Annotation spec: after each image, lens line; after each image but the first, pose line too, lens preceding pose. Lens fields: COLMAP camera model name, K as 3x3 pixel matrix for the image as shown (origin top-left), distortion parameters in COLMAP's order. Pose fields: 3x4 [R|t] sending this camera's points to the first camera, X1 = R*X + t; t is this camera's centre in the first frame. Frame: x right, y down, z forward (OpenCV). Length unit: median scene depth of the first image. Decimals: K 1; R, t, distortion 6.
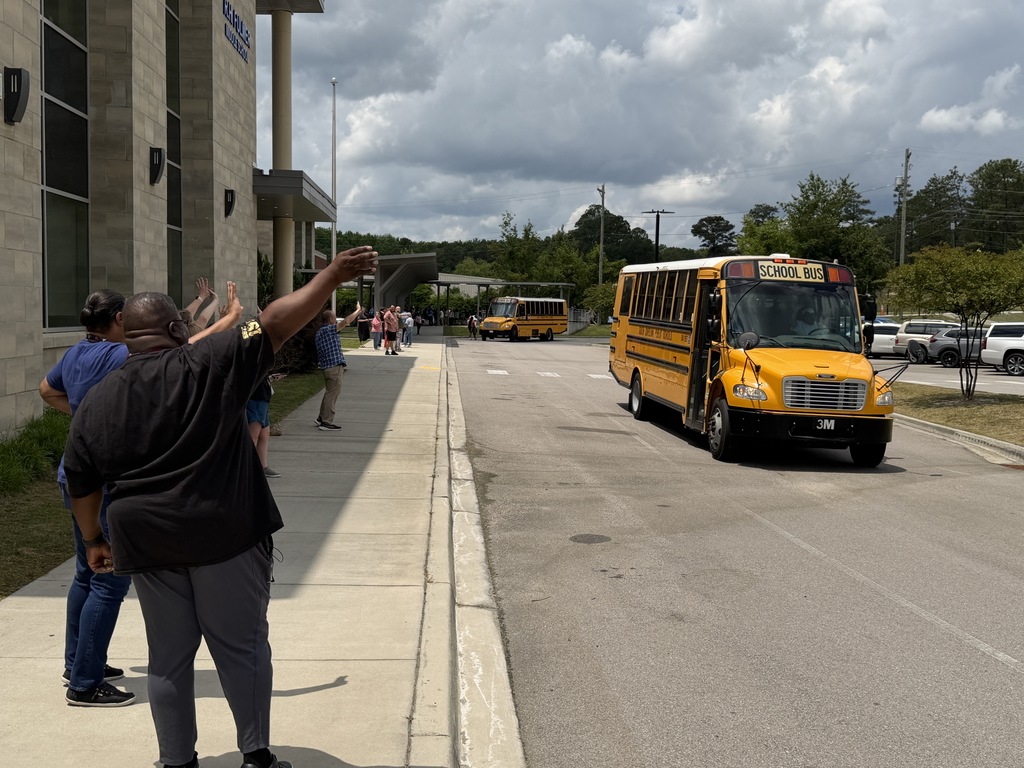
lens RADIAL K [[1190.9, 0, 506.6], [0, 1190.9, 385.4], [0, 0, 1]] dist [0.054428, 0.000000]
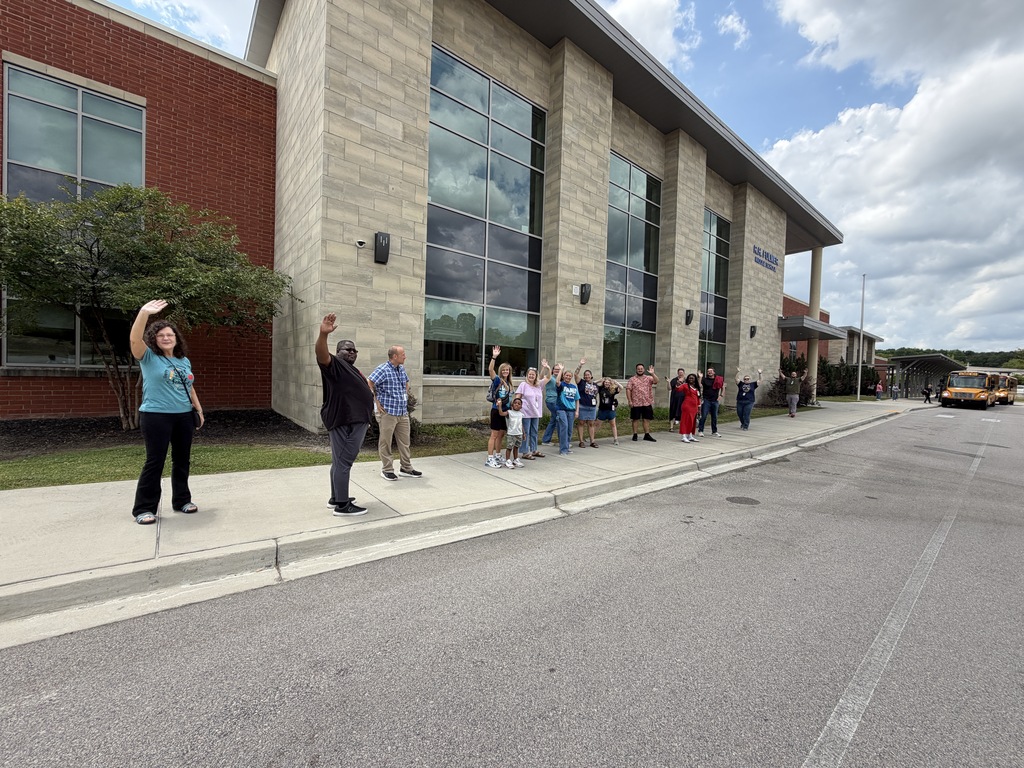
lens RADIAL K [[402.9, 0, 512.0], [0, 402.9, 388.5], [0, 0, 1]] dist [0.002283, -0.000870]
pose [[0.589360, 0.031886, -0.807241, 0.183772], [-0.072138, 0.997306, -0.013274, 0.002915], [0.804643, 0.066056, 0.590072, 0.230406]]
